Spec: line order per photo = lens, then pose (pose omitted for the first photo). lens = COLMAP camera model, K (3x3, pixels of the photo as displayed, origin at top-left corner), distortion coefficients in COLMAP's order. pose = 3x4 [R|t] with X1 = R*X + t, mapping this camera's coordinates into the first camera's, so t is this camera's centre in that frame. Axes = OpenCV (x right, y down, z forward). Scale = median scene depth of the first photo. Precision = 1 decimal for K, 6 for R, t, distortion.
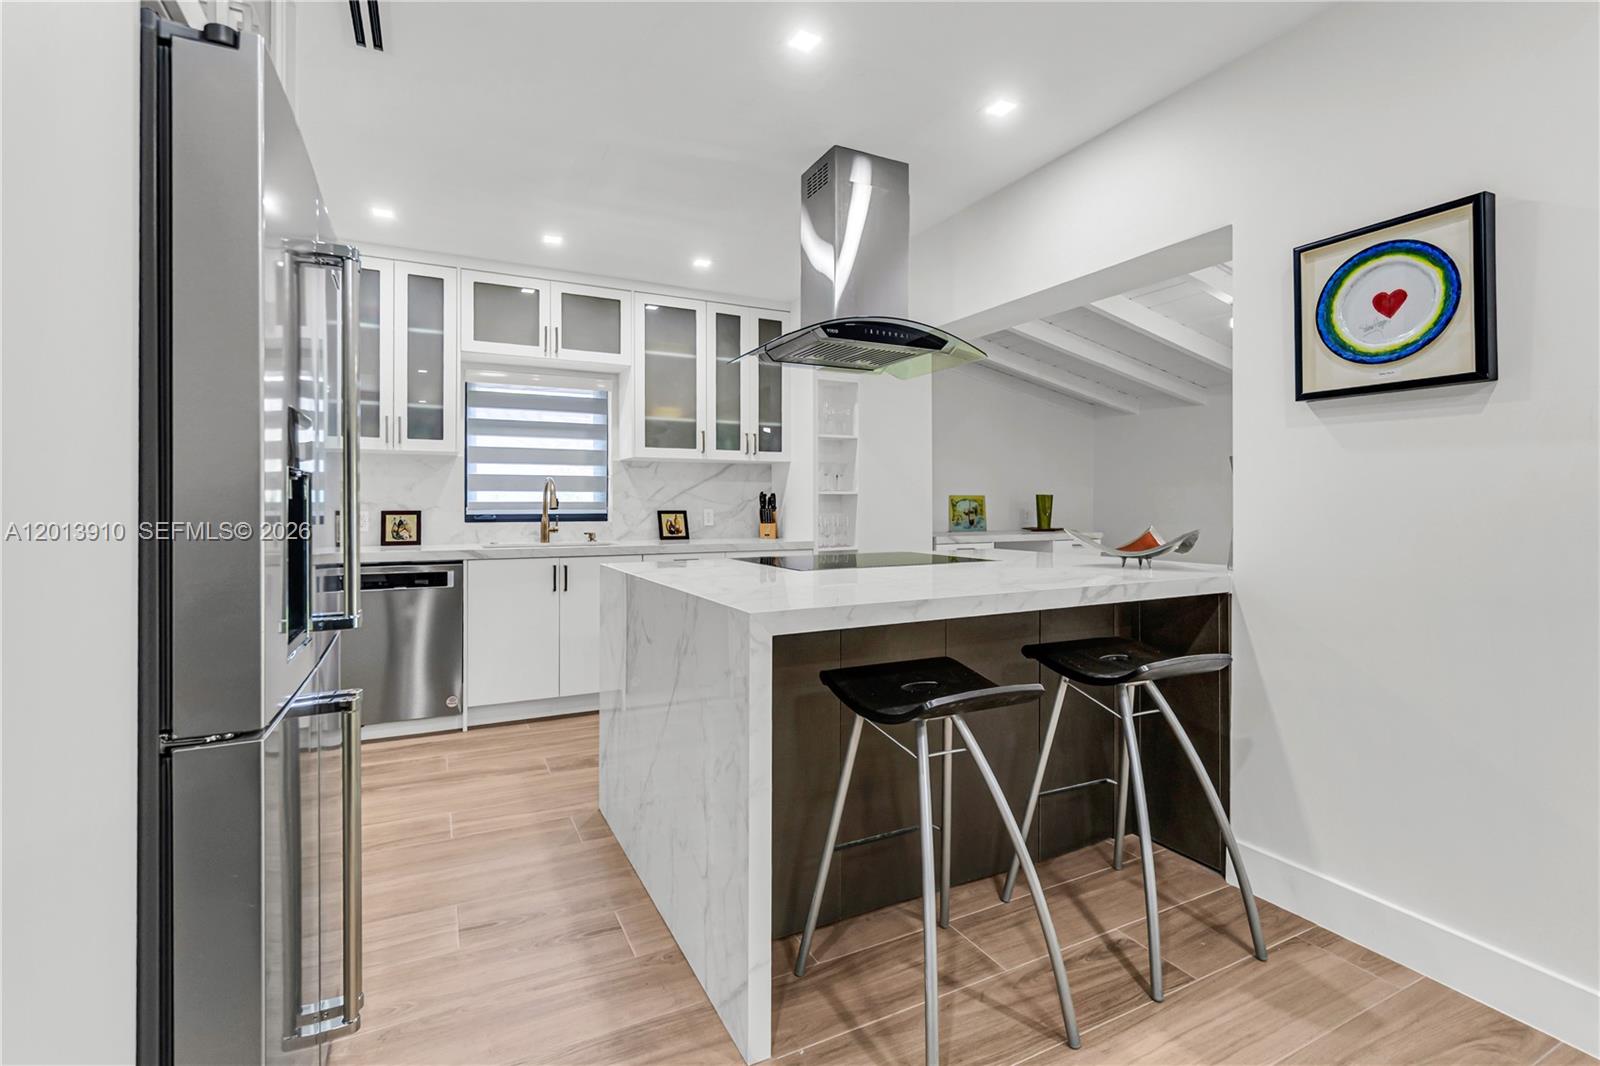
lens RADIAL K [[709.4, 0, 775.5], [0, 709.4, 505.0], [0, 0, 1]] dist [-0.000184, 0.000038]
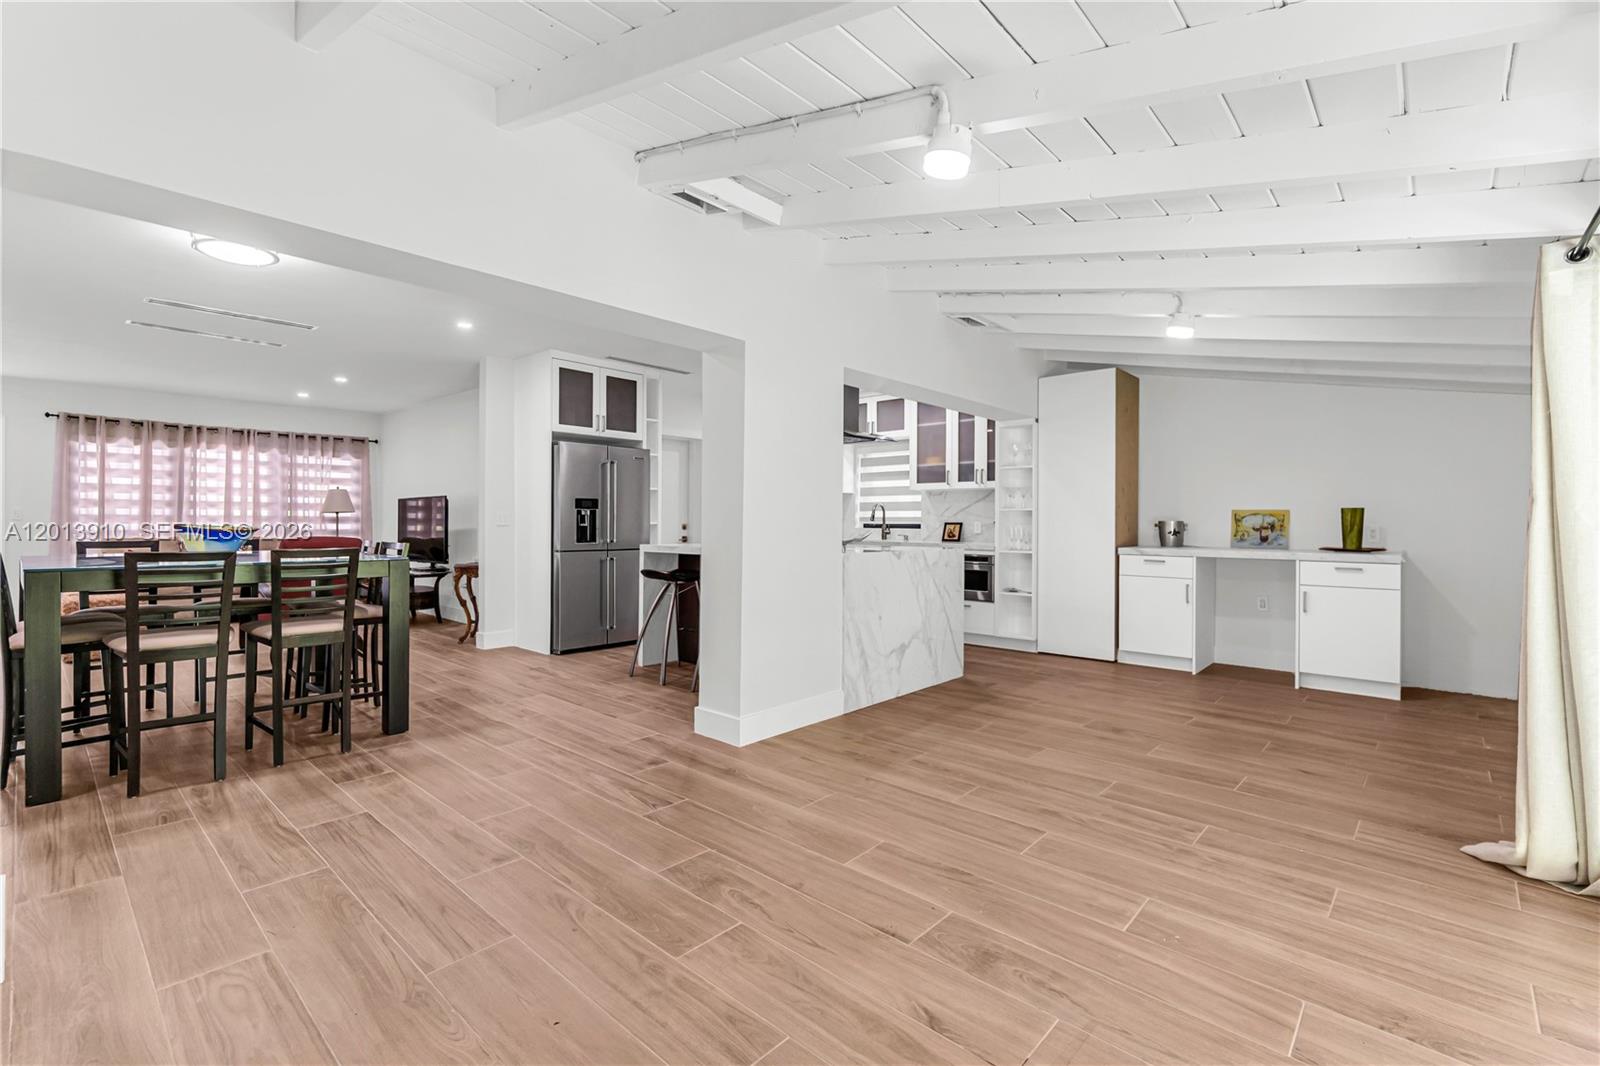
lens RADIAL K [[710.8, 0, 788.7], [0, 710.8, 521.5], [0, 0, 1]] dist [0.000252, 0.000376]
pose [[0.363282, 0.003456, -0.931673, 1.325214], [-0.006066, 0.999981, 0.001344, 0.006531], [0.931660, 0.005163, 0.363296, 0.133375]]
